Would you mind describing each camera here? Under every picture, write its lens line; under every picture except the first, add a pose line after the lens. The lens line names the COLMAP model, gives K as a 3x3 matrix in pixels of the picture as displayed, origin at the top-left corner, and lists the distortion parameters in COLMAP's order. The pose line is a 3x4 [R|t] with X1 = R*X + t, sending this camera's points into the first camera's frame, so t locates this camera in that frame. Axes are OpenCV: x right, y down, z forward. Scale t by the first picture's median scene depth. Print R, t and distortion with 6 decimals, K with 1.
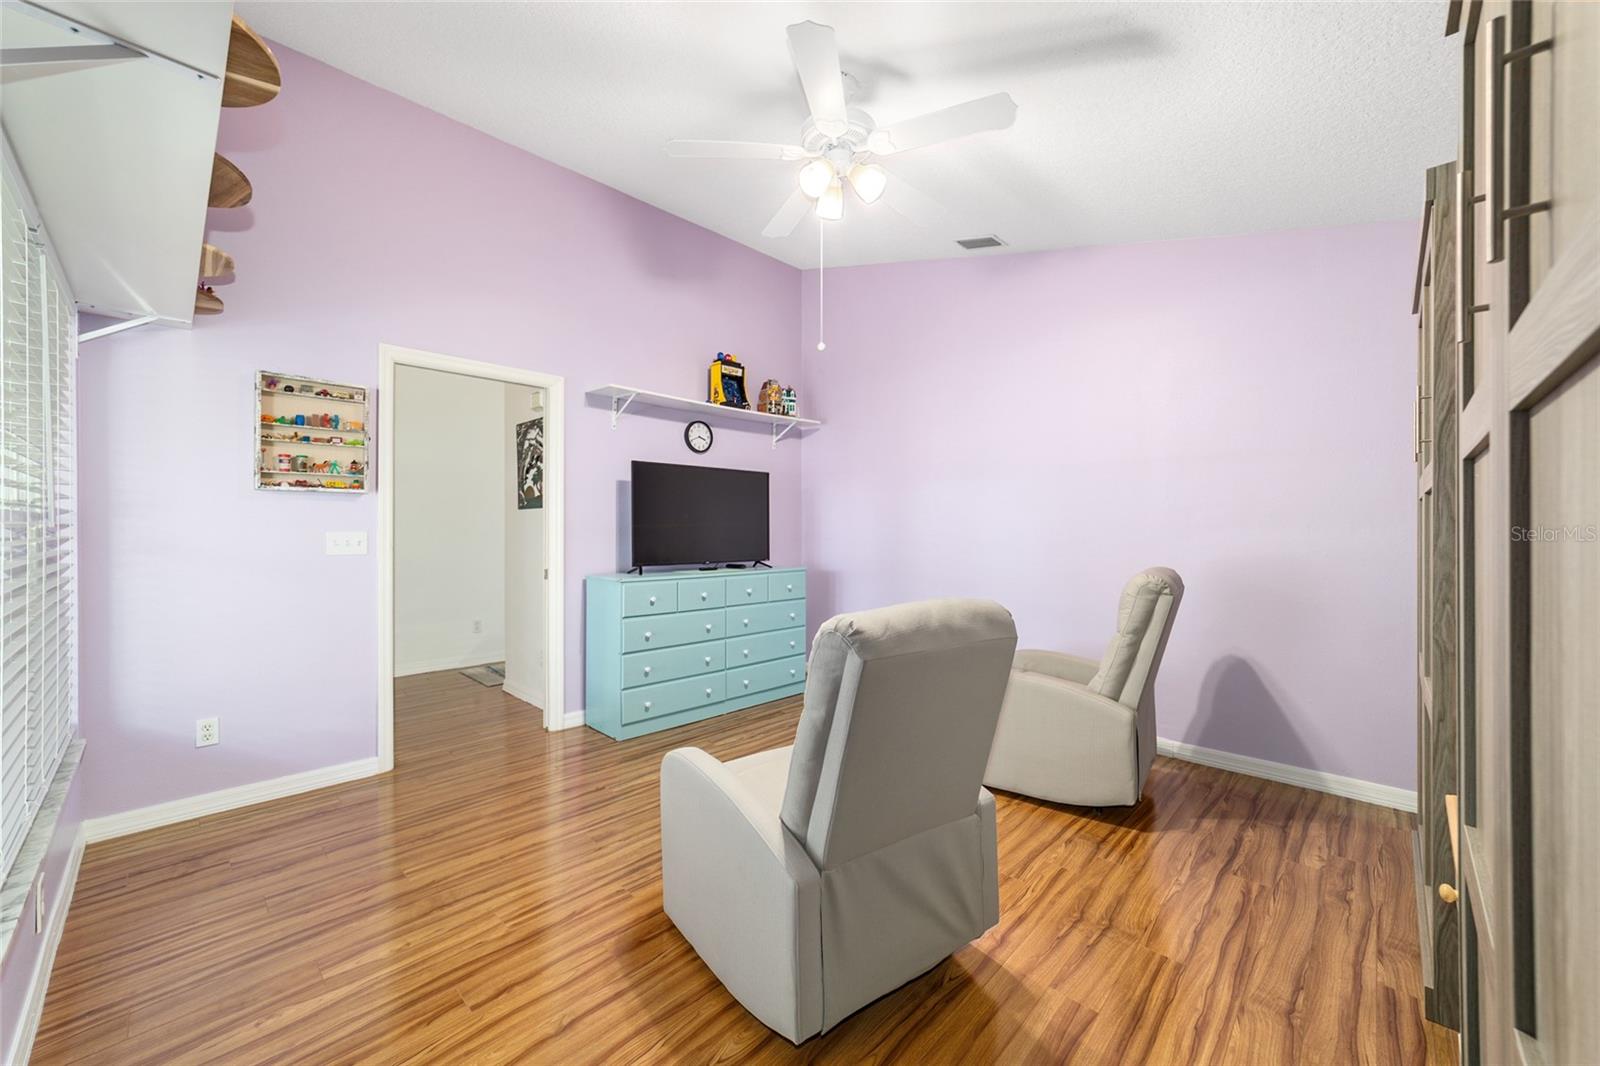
lens RADIAL K [[615.8, 0, 799.9], [0, 615.8, 525.2], [0, 0, 1]] dist [-0.015462, 0.007749]
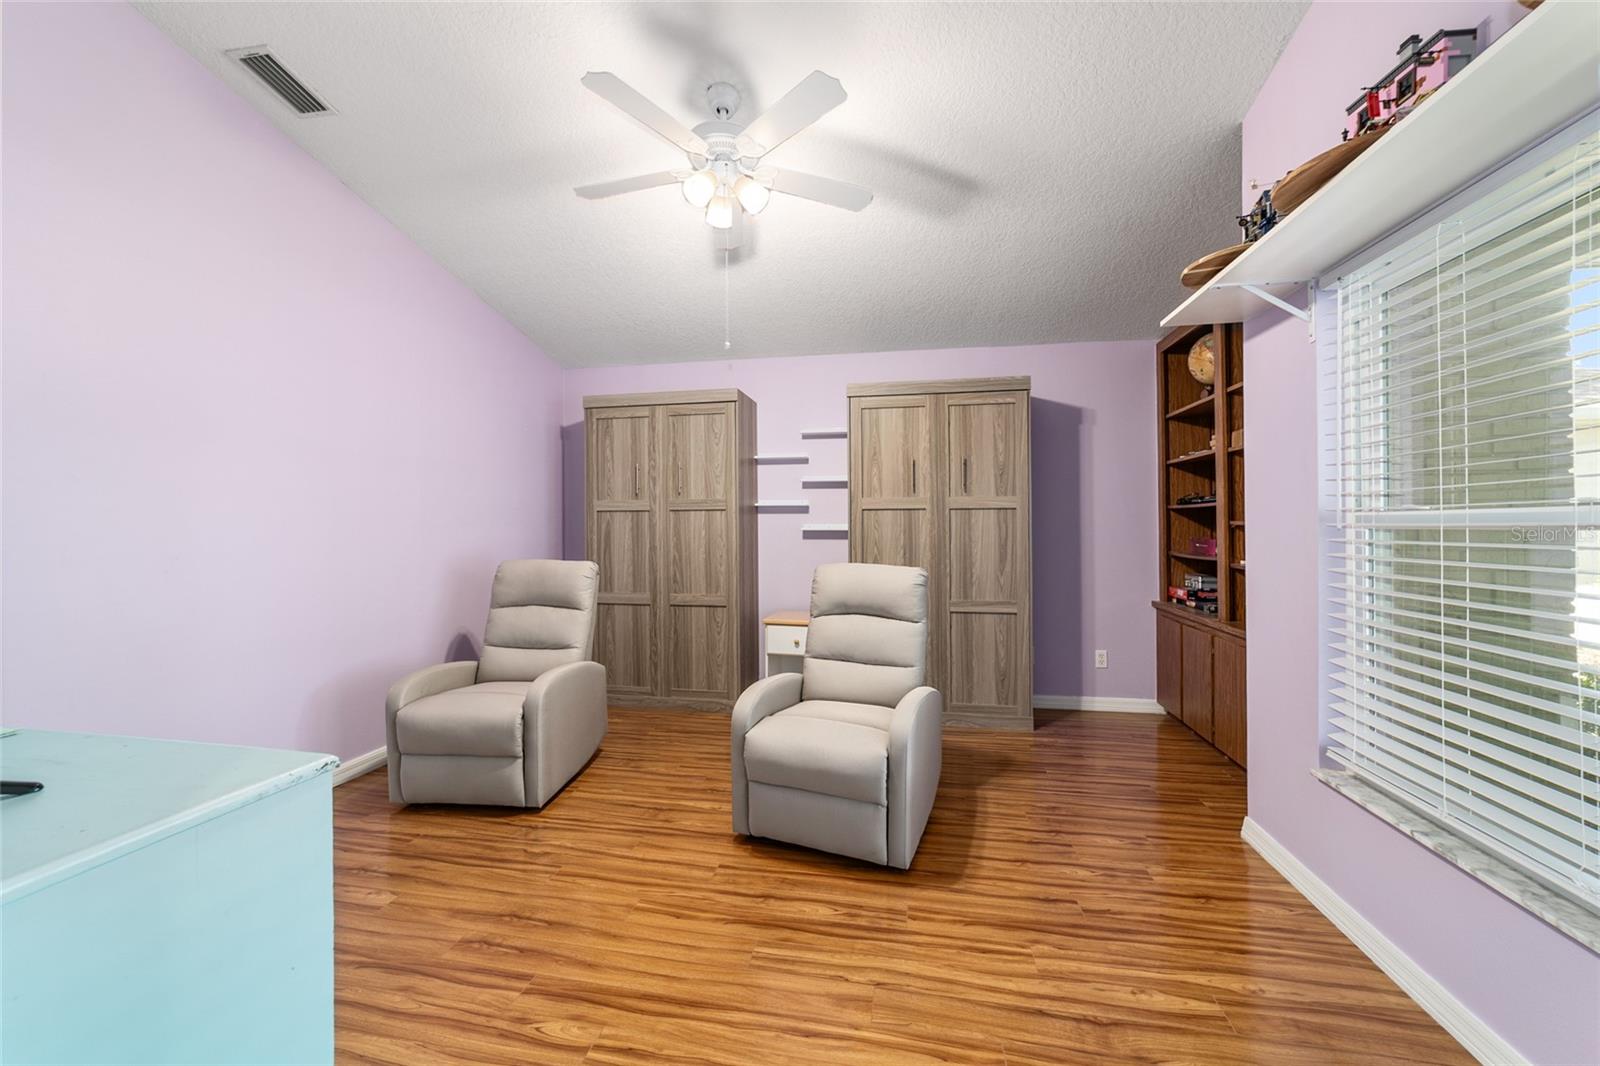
lens RADIAL K [[615.8, 0, 801.7], [0, 615.8, 516.1], [0, 0, 1]] dist [-0.015462, 0.007749]
pose [[-0.544363, 0.010366, 0.838786, -1.050720], [0.001037, 0.999931, -0.011684, -0.001168], [-0.838849, -0.005490, -0.544336, 1.757363]]
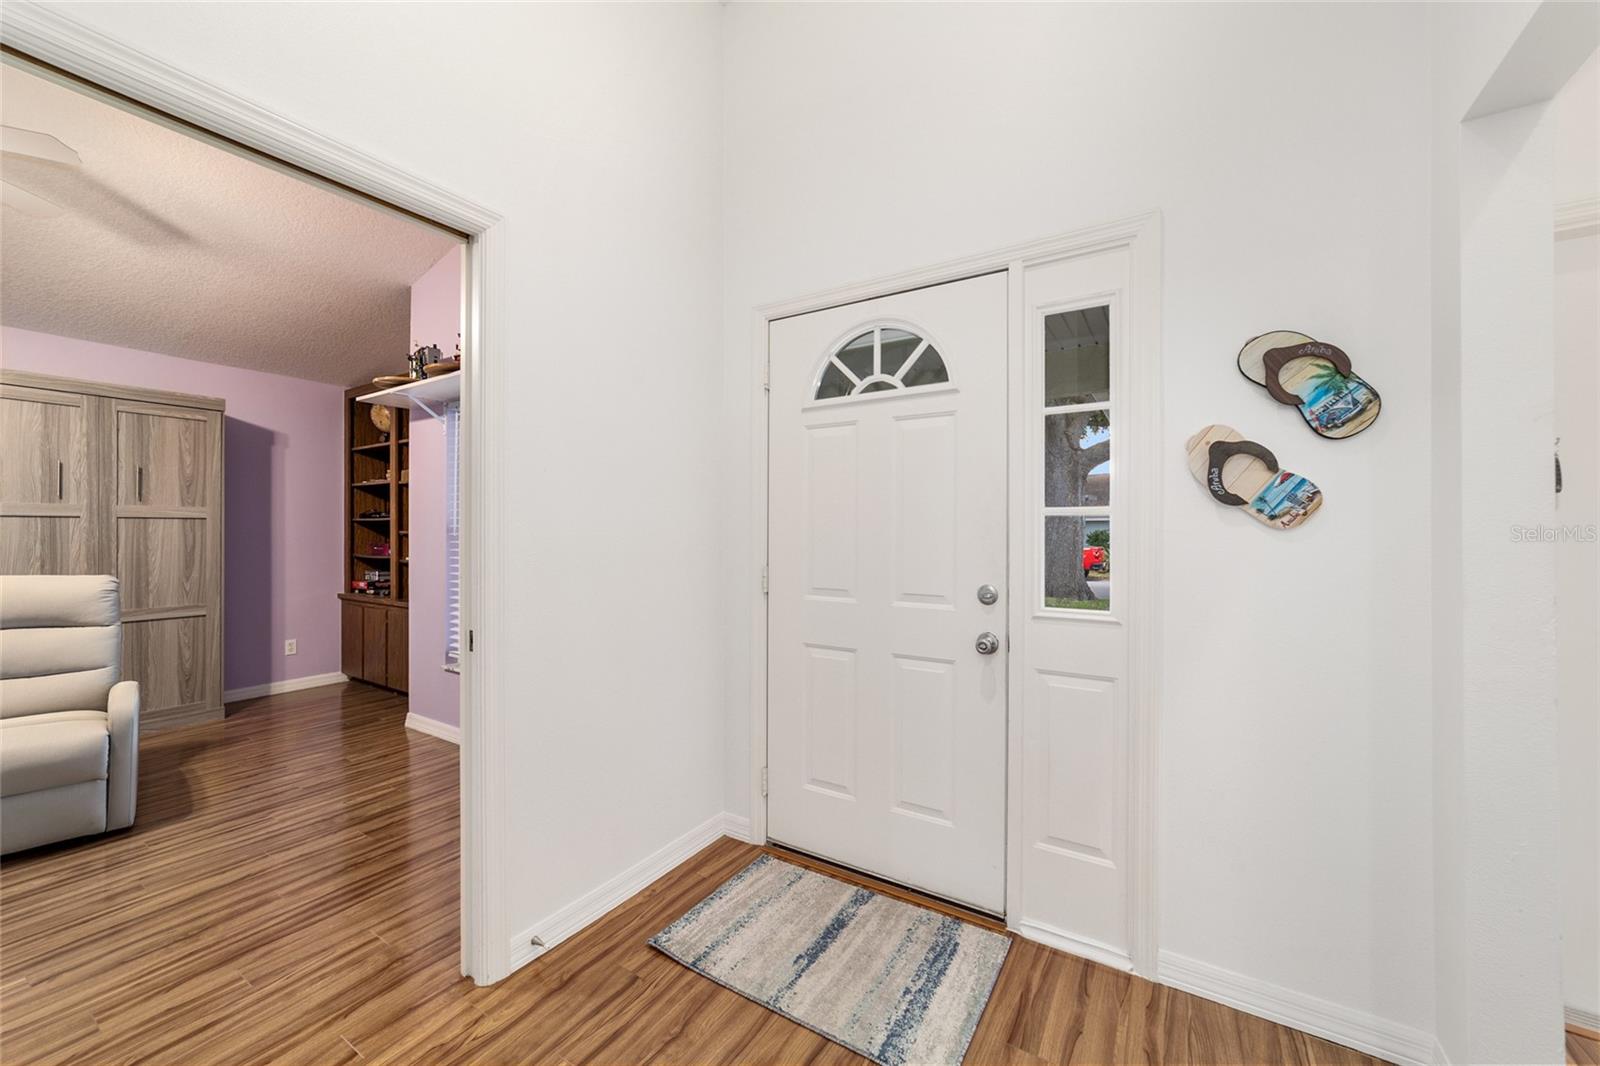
lens RADIAL K [[615.8, 0, 795.2], [0, 615.8, 530.3], [0, 0, 1]] dist [-0.015462, 0.007749]
pose [[-0.981619, -0.002229, -0.190839, -1.361267], [-0.002083, 0.999997, -0.000968, -0.008455], [0.190841, -0.000553, -0.981621, 2.546786]]
